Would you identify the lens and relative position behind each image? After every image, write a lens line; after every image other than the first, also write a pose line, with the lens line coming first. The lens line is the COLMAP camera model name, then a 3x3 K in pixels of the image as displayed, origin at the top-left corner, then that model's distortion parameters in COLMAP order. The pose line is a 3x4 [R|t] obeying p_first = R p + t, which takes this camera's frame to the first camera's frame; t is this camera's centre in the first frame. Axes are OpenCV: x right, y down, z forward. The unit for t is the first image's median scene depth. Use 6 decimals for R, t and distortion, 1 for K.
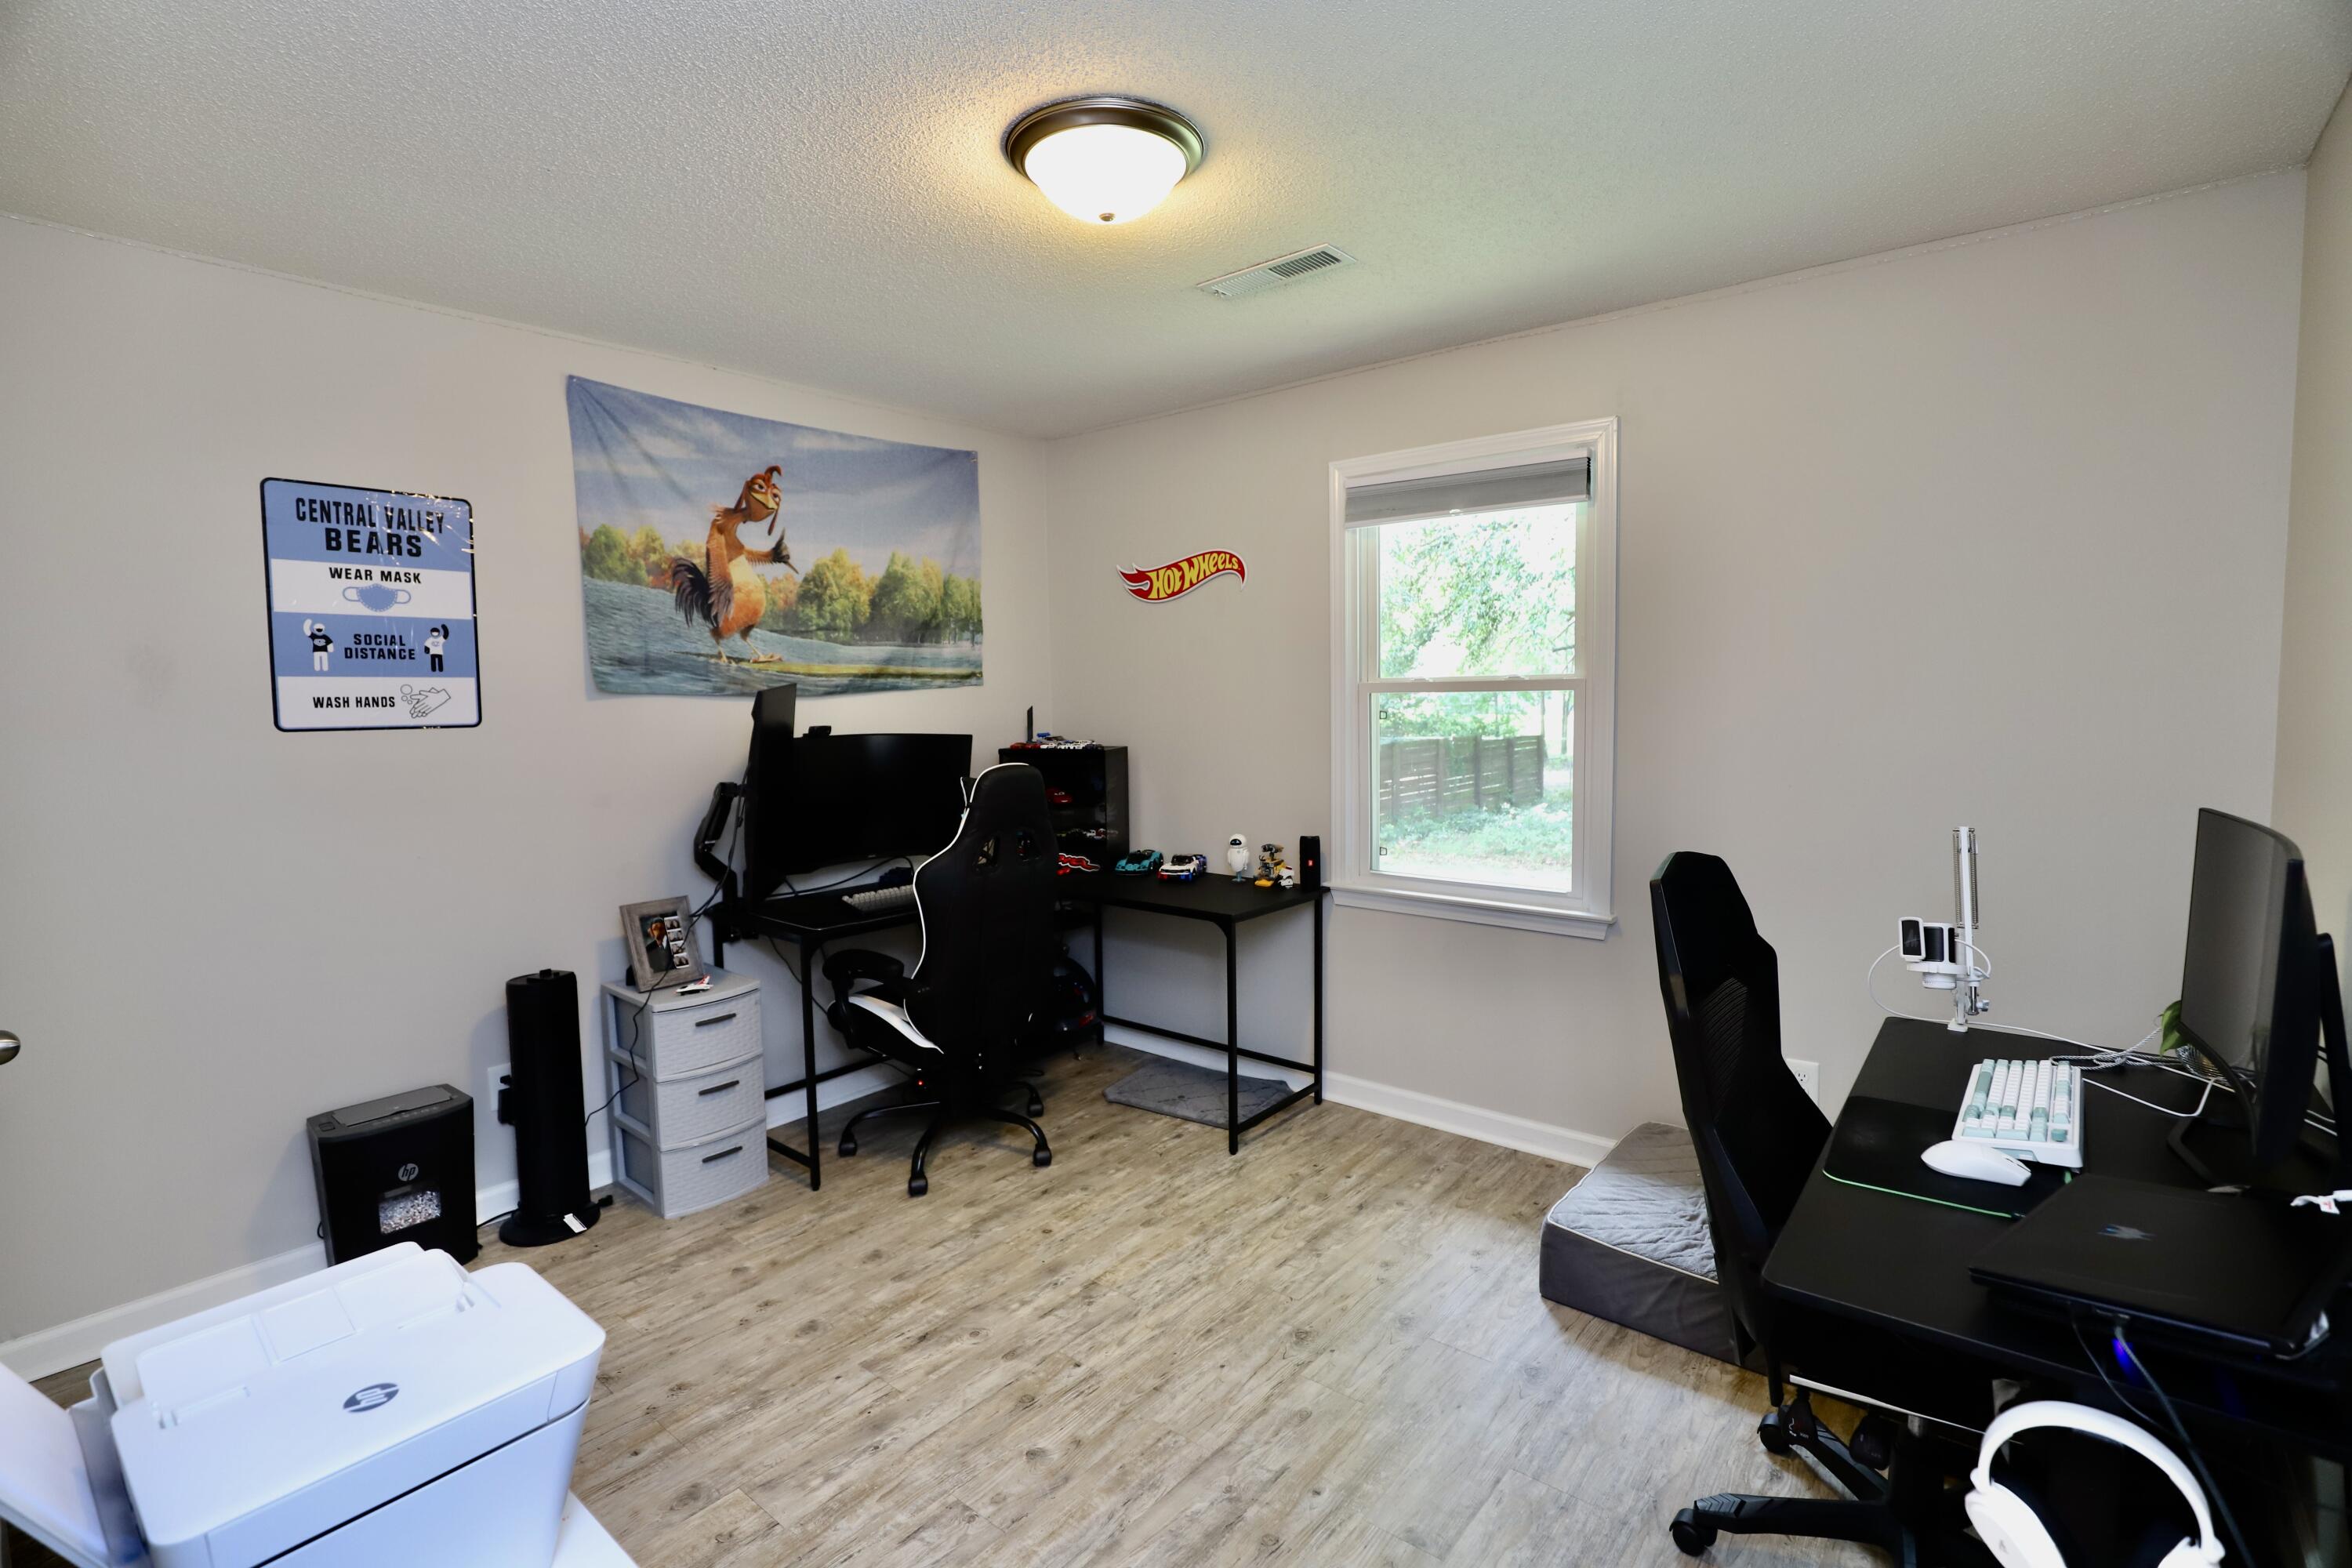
lens RADIAL K [[1079.5, 0, 1168.7], [0, 1079.5, 778.4], [0, 0, 1]] dist [-0.033742, 0.003452]
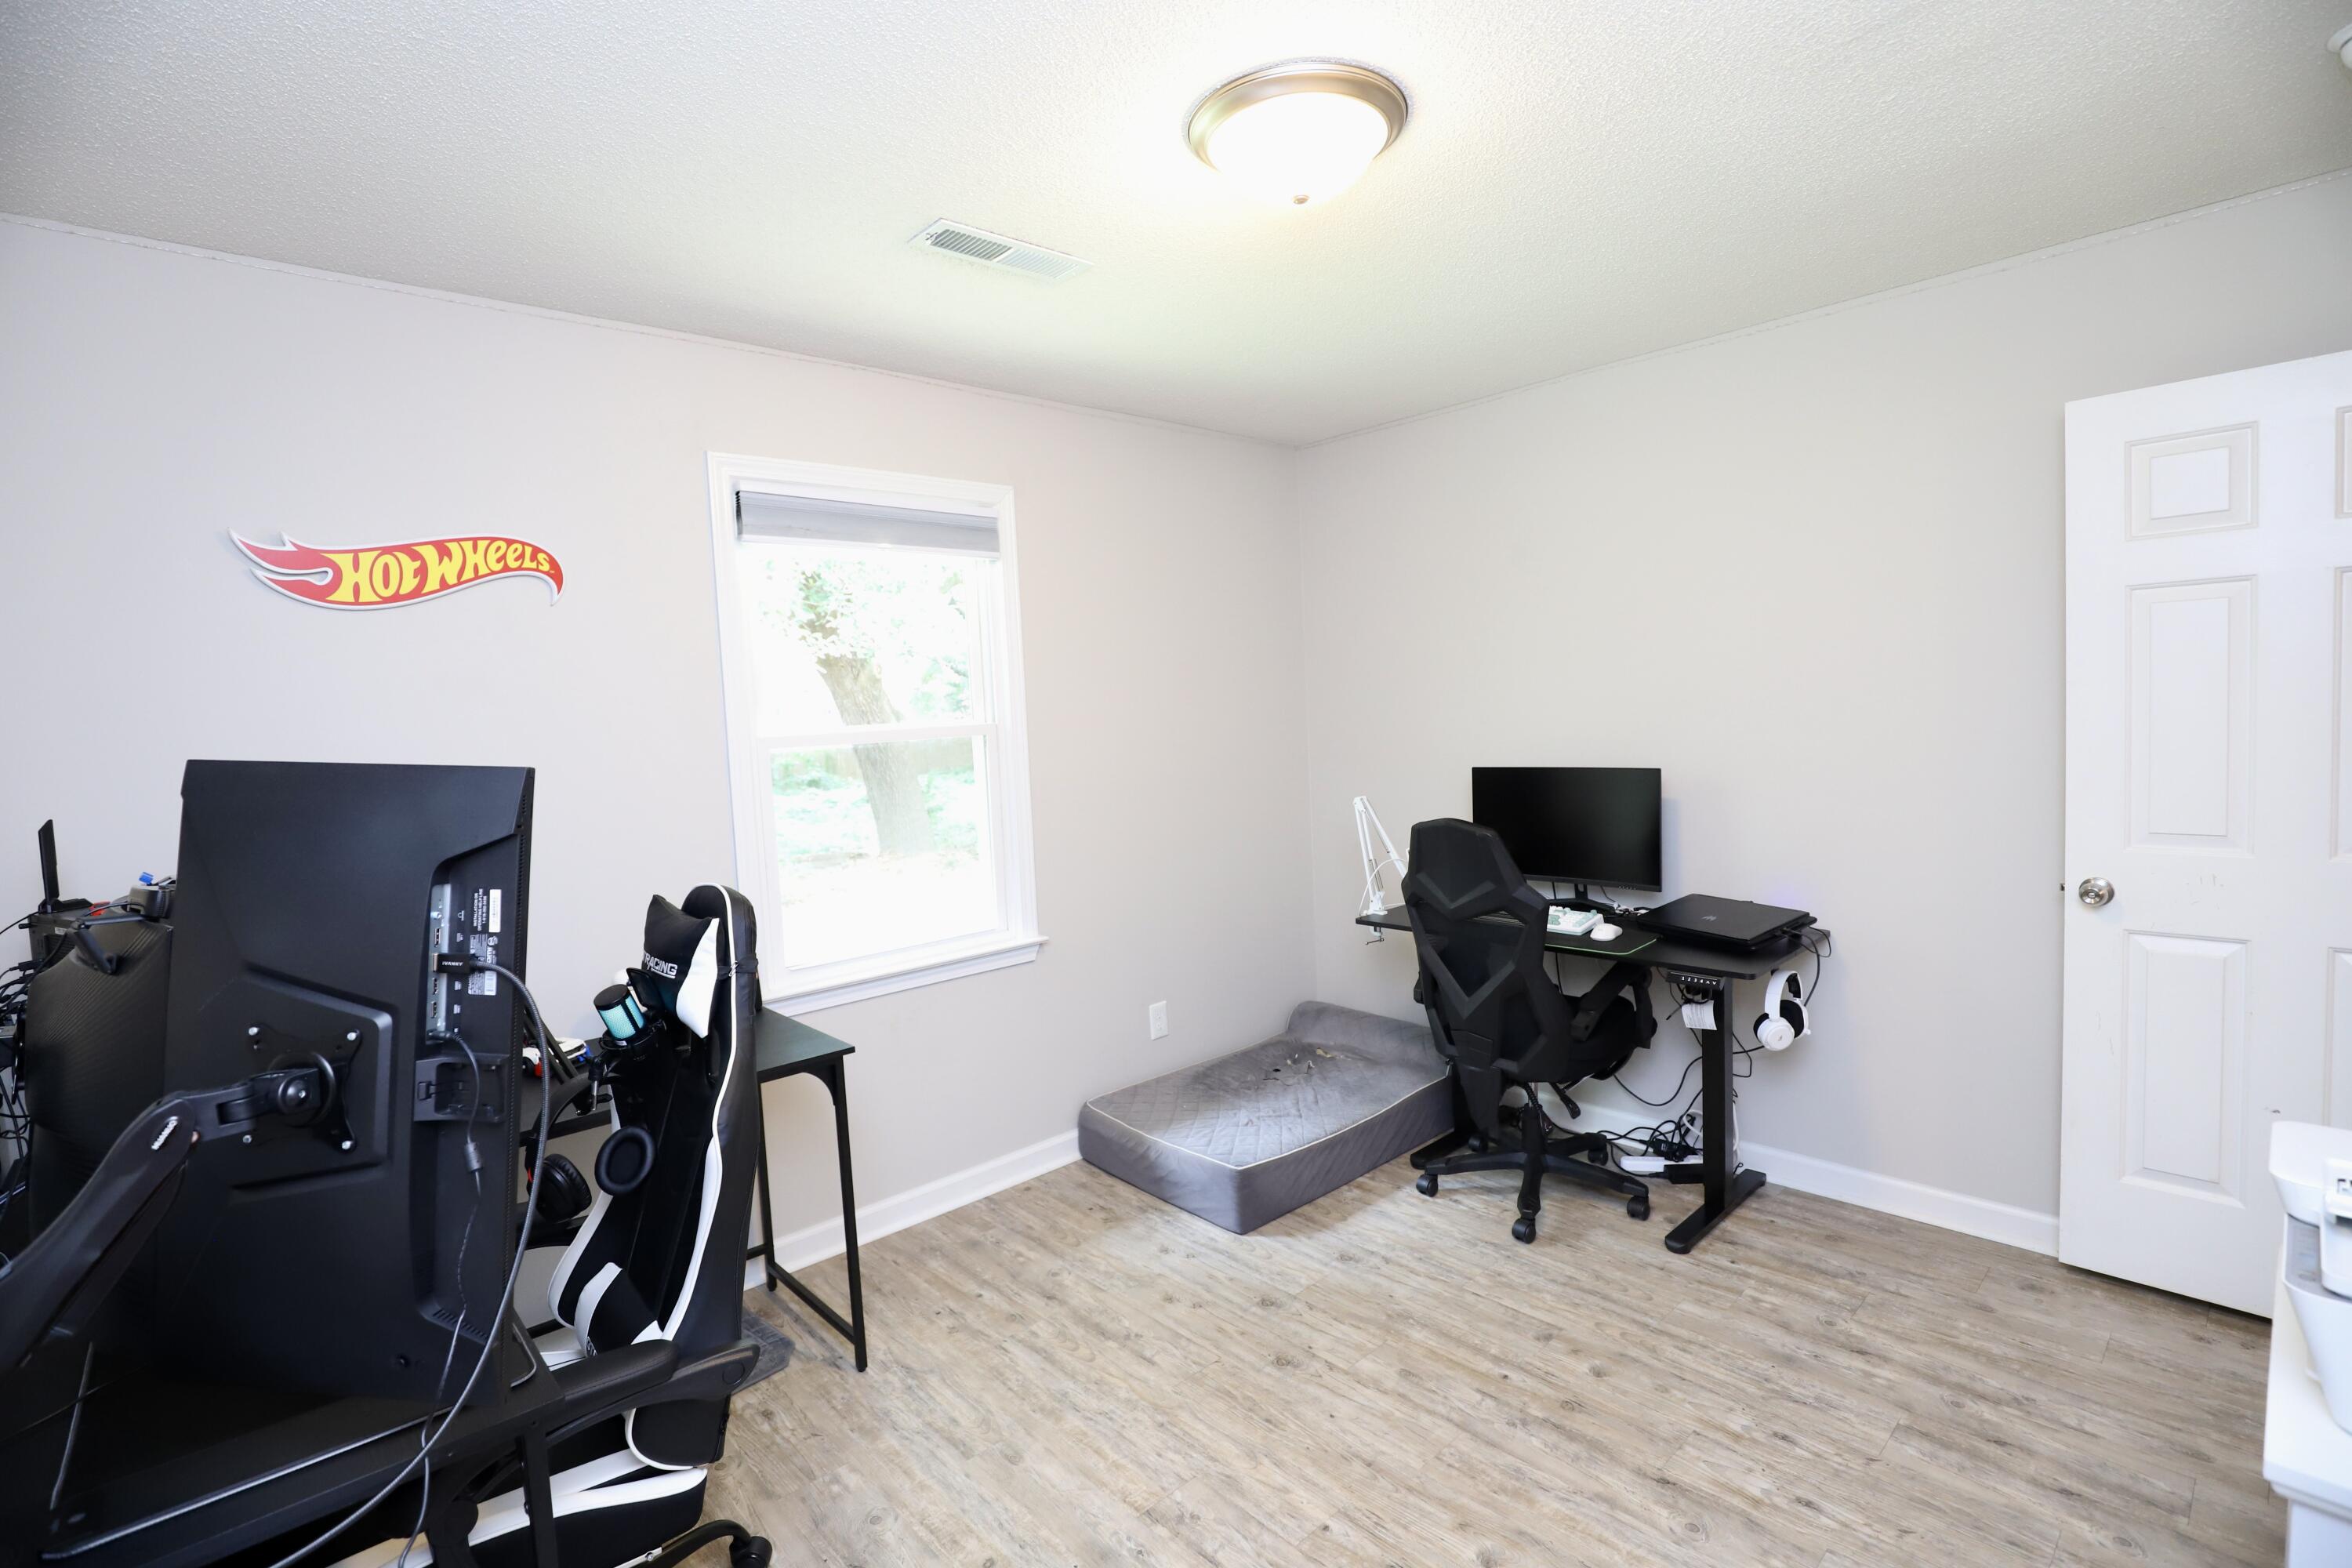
lens RADIAL K [[1079.5, 0, 1168.8], [0, 1079.5, 786.8], [0, 0, 1]] dist [-0.033742, 0.003452]
pose [[0.139718, -0.064303, 0.988101, -0.647189], [0.126168, 0.990912, 0.046646, -0.059192], [-0.982120, 0.118150, 0.146561, 0.677858]]
